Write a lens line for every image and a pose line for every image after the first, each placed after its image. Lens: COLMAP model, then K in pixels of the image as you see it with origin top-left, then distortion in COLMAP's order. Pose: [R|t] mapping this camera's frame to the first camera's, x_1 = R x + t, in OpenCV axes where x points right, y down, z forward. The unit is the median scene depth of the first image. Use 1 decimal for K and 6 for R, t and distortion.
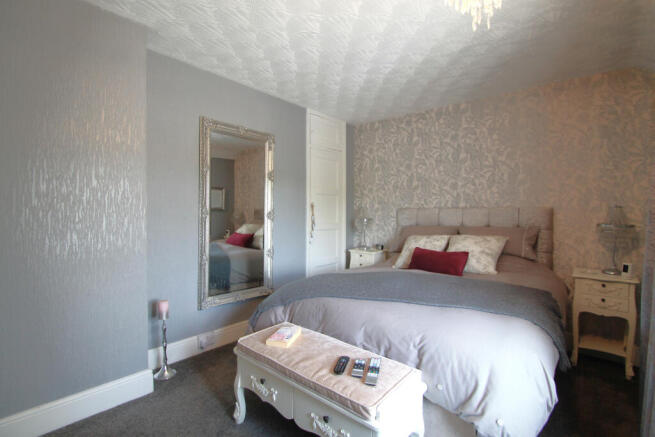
lens RADIAL K [[308.2, 0, 320.0], [0, 308.2, 217.9], [0, 0, 1]] dist [-0.001545, -0.000810]
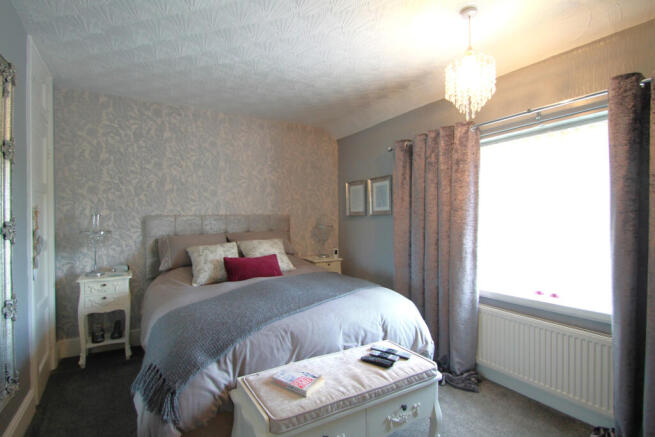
lens RADIAL K [[320.3, 0, 327.5], [0, 320.3, 218.5], [0, 0, 1]] dist [-0.051053, -0.000319]
pose [[0.300382, -0.005594, 0.953803, -0.487095], [0.033107, 0.999441, -0.004565, -0.006255], [-0.953244, 0.032949, 0.300399, 0.397026]]
